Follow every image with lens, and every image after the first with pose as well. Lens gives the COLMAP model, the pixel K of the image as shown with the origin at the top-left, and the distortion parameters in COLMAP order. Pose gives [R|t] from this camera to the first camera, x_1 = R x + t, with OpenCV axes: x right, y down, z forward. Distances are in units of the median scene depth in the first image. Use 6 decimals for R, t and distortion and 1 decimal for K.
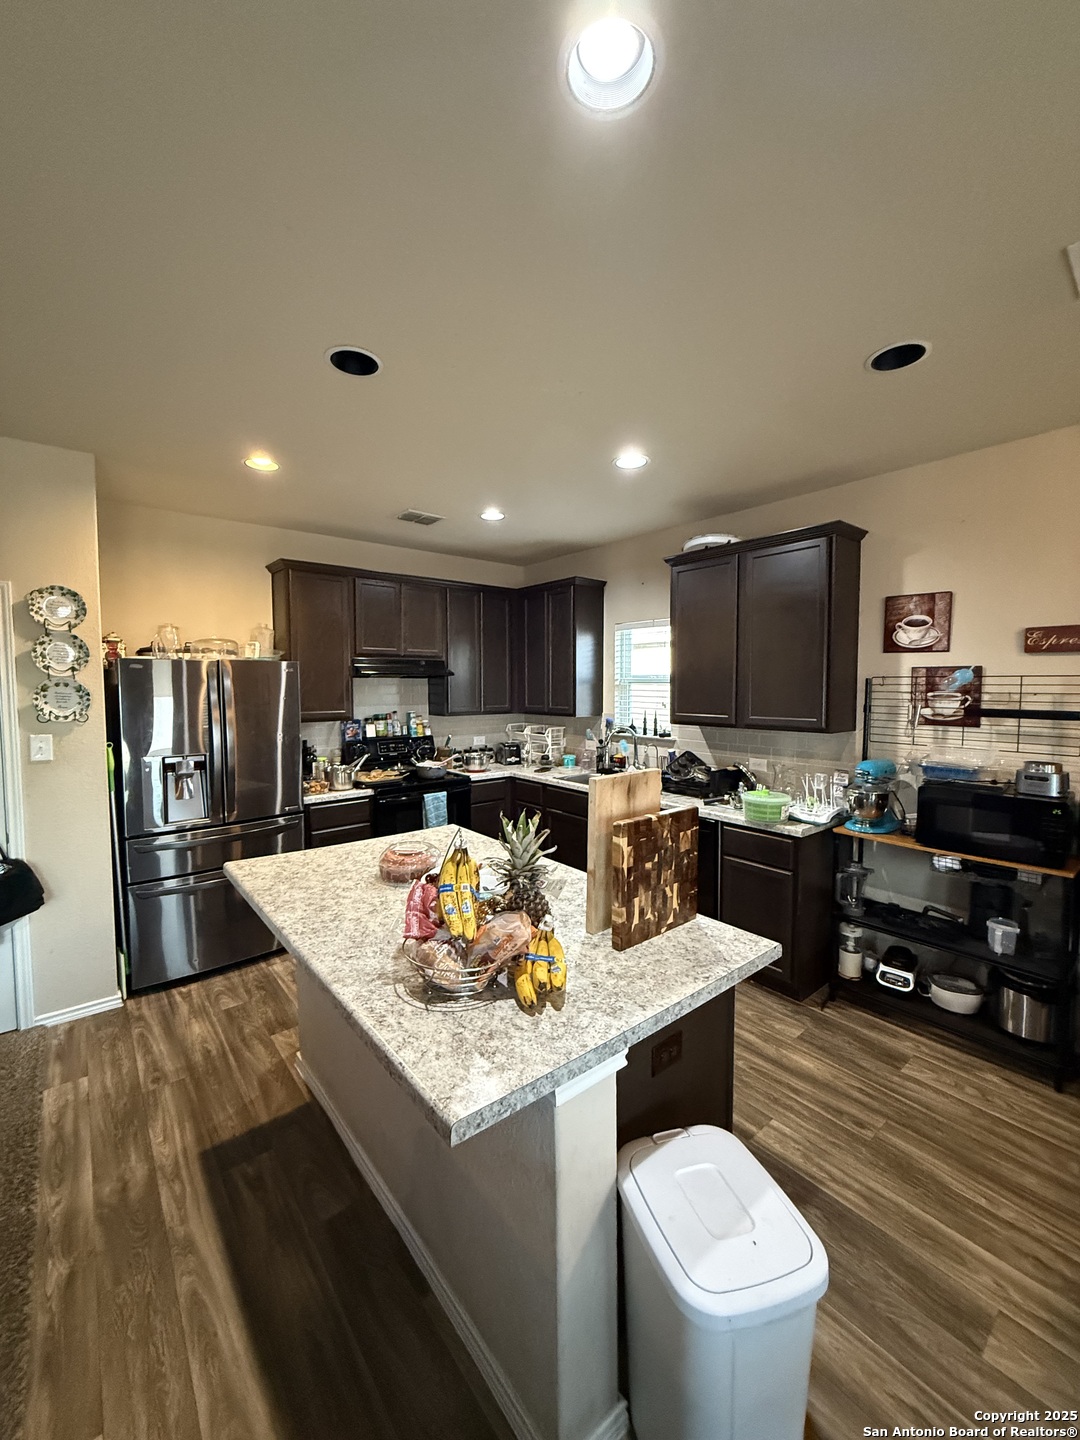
lens RADIAL K [[575.6, 0, 540.2], [0, 575.6, 714.8], [0, 0, 1]] dist [-0.000545, -0.000077]
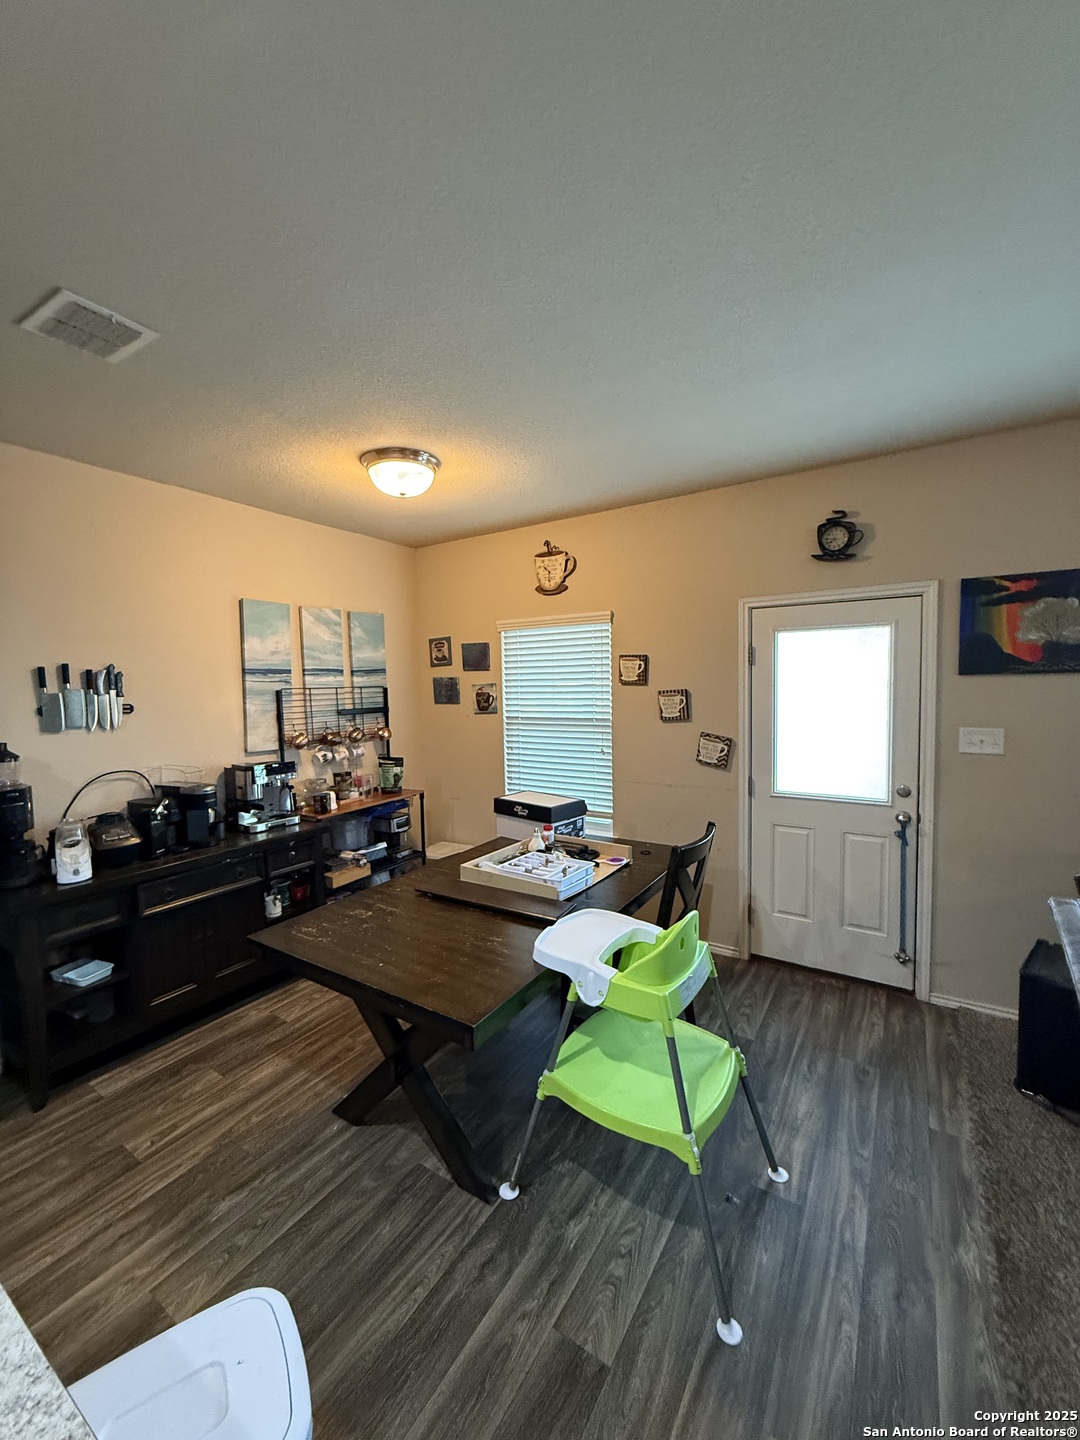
lens RADIAL K [[575.6, 0, 543.2], [0, 575.6, 713.2], [0, 0, 1]] dist [-0.000545, -0.000077]
pose [[-0.312927, -0.044967, 0.948712, -0.200301], [0.071637, 0.994916, 0.070786, -0.024863], [-0.947072, 0.090114, -0.308115, 0.280654]]
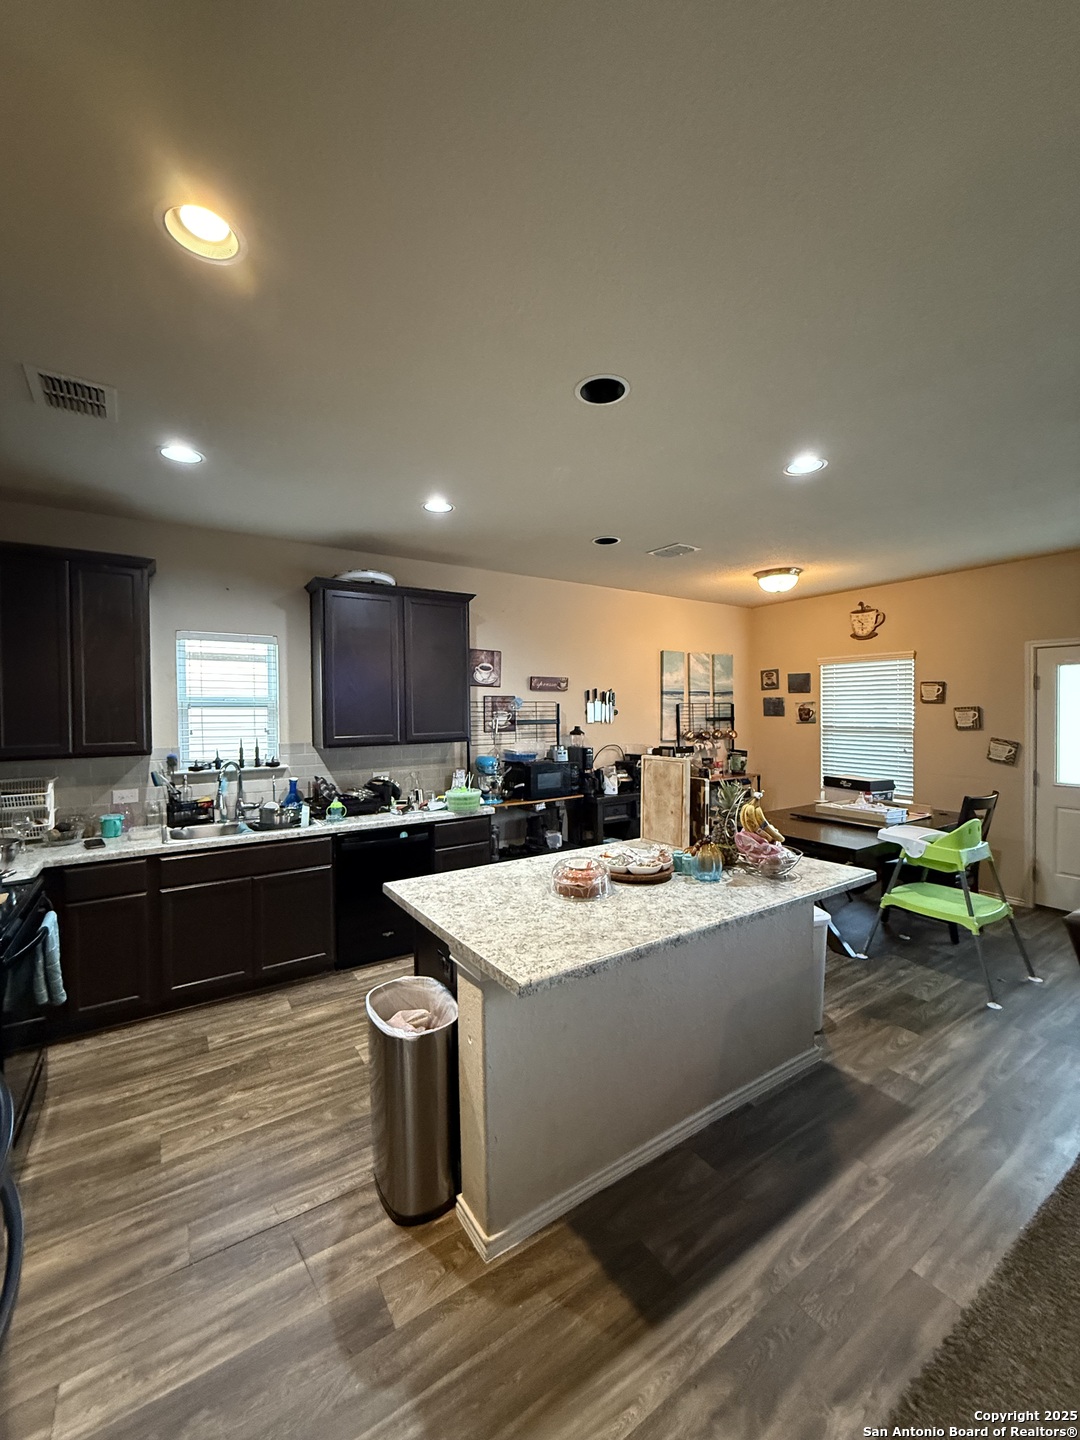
lens RADIAL K [[575.6, 0, 540.7], [0, 575.6, 715.0], [0, 0, 1]] dist [-0.000545, -0.000077]
pose [[0.101587, -0.012371, 0.994750, -0.928220], [0.061496, 0.998088, 0.006133, -0.031617], [-0.992924, 0.060550, 0.102153, 0.707648]]
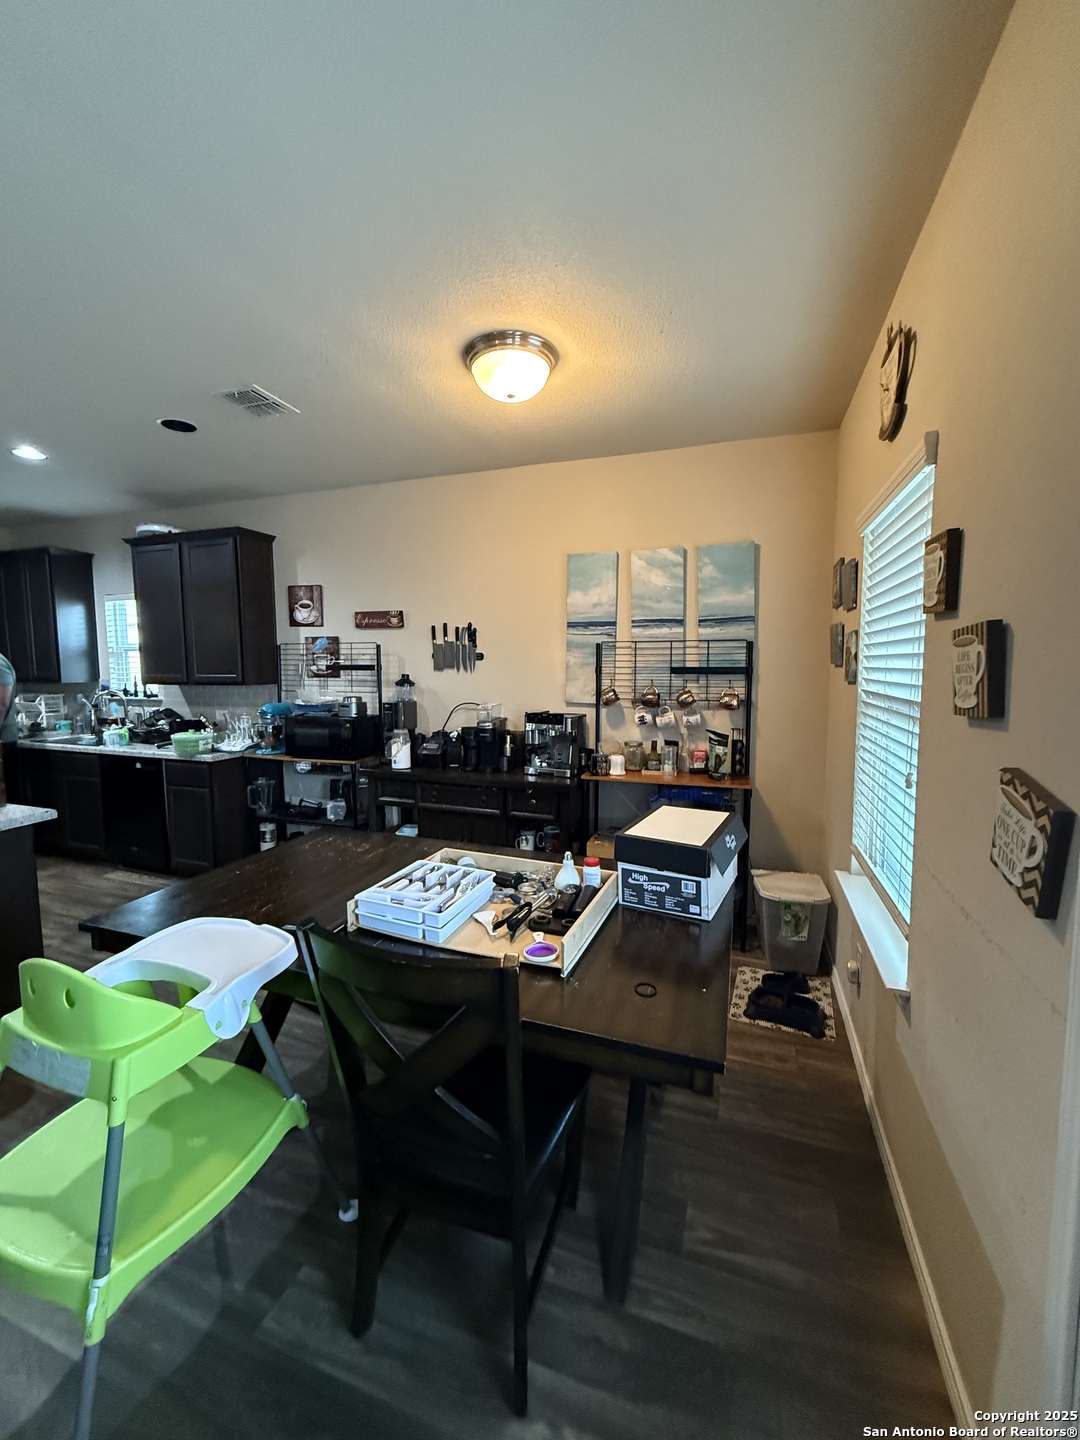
lens RADIAL K [[575.6, 0, 537.5], [0, 575.6, 716.3], [0, 0, 1]] dist [-0.000545, -0.000077]
pose [[0.854859, -0.049713, 0.516474, 0.404275], [0.029937, 0.998467, 0.046557, 0.065339], [-0.517997, -0.024338, 0.855036, -0.531325]]
